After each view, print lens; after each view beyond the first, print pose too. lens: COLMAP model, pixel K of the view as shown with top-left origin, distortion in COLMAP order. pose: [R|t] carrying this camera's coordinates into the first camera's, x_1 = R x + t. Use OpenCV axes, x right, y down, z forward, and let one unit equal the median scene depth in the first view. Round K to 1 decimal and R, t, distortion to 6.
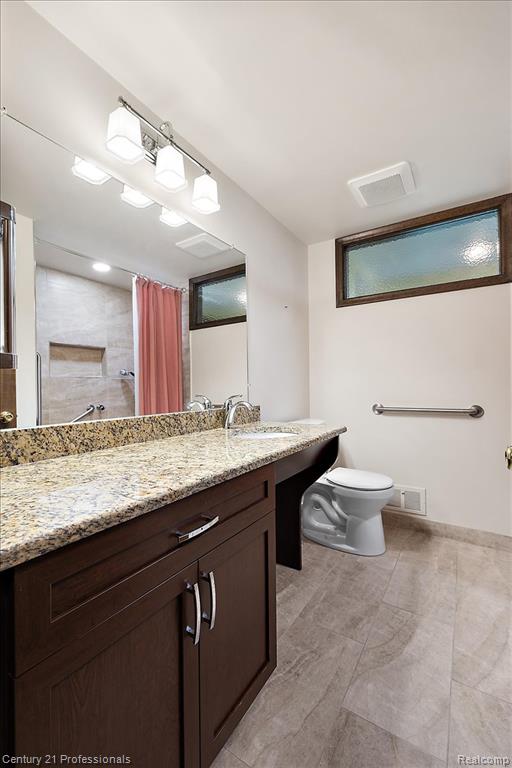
lens RADIAL K [[324.5, 0, 256.0], [0, 324.5, 384.0], [0, 0, 1]] dist [0.003831, -0.000213]
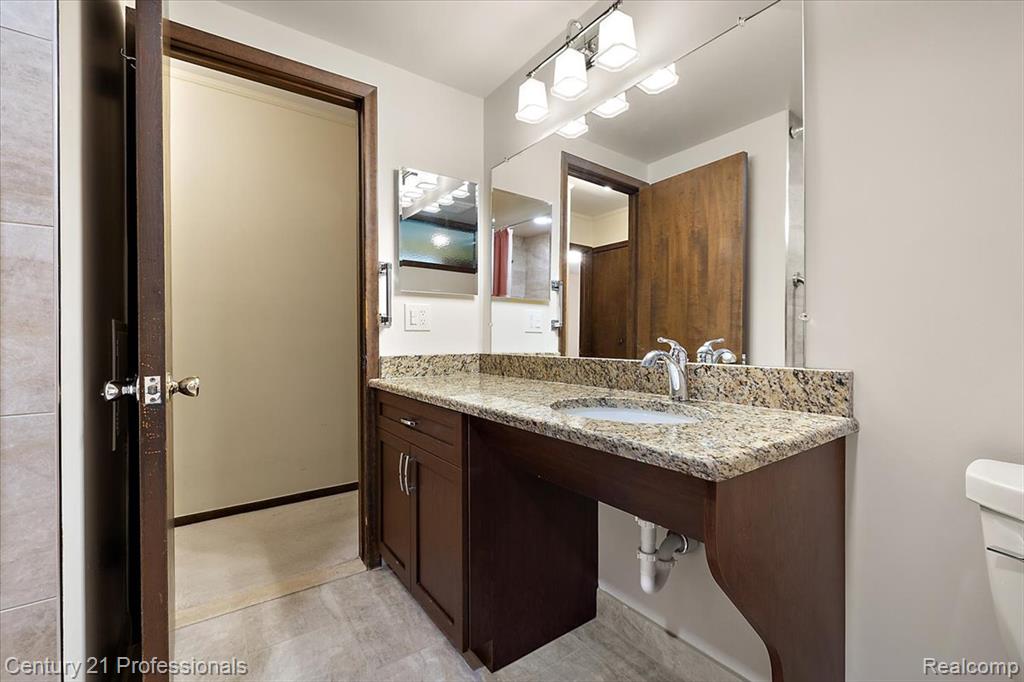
lens RADIAL K [[432.6, 0, 511.2], [0, 432.6, 338.1], [0, 0, 1]] dist [0.003831, -0.000213]
pose [[-0.360434, 0.013327, -0.932690, 0.891946], [0.014066, 0.999862, 0.008851, 0.029732], [0.932679, -0.009929, -0.360571, 1.287123]]
